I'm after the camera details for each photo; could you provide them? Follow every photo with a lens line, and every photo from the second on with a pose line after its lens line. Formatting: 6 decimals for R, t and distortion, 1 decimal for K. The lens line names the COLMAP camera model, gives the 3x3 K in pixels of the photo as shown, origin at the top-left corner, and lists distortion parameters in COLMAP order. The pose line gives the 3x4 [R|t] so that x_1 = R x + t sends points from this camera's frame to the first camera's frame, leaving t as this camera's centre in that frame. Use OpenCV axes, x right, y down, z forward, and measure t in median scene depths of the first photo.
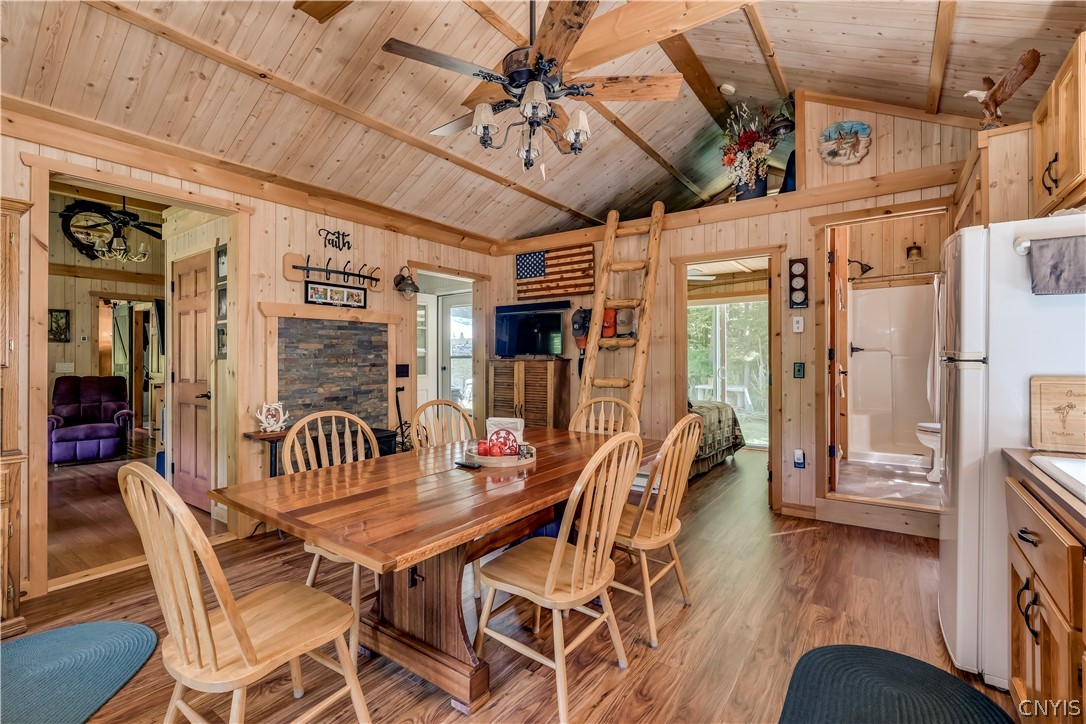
lens RADIAL K [[492.2, 0, 542.2], [0, 492.2, 357.6], [0, 0, 1]] dist [-0.001937, 0.000295]
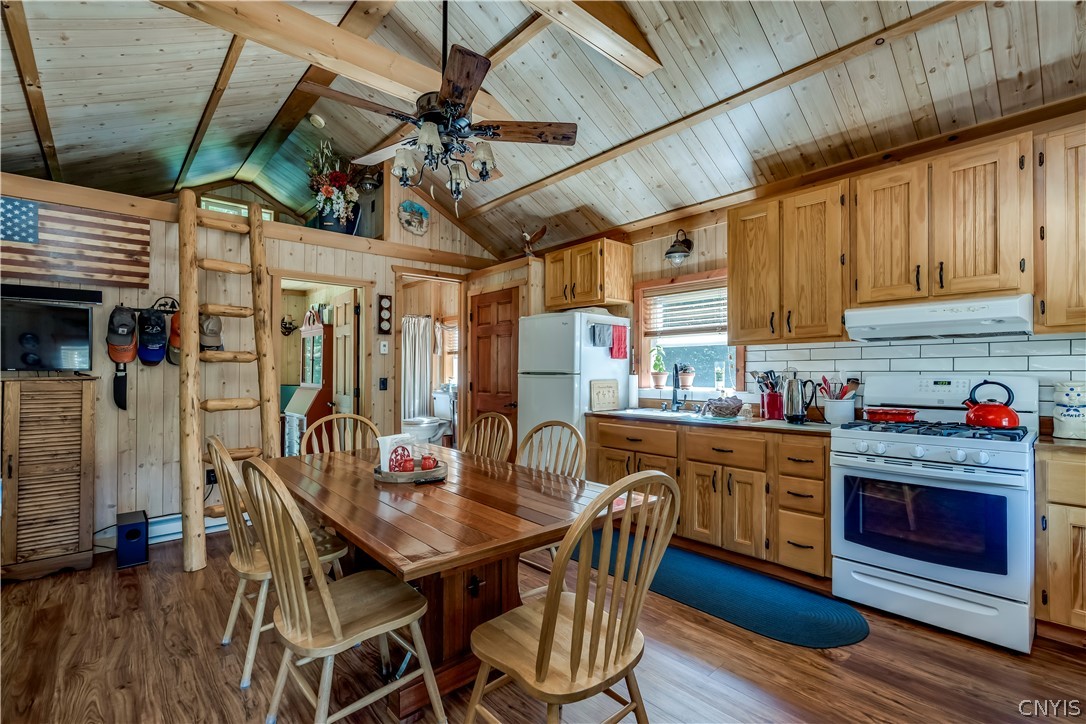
lens RADIAL K [[499.1, 0, 528.9], [0, 499.1, 379.9], [0, 0, 1]] dist [0.020283, 0.000303]
pose [[0.239855, -0.013961, 0.970708, -0.623960], [0.006351, 0.999898, 0.012812, 0.001767], [-0.970788, 0.003092, 0.239919, 0.325653]]
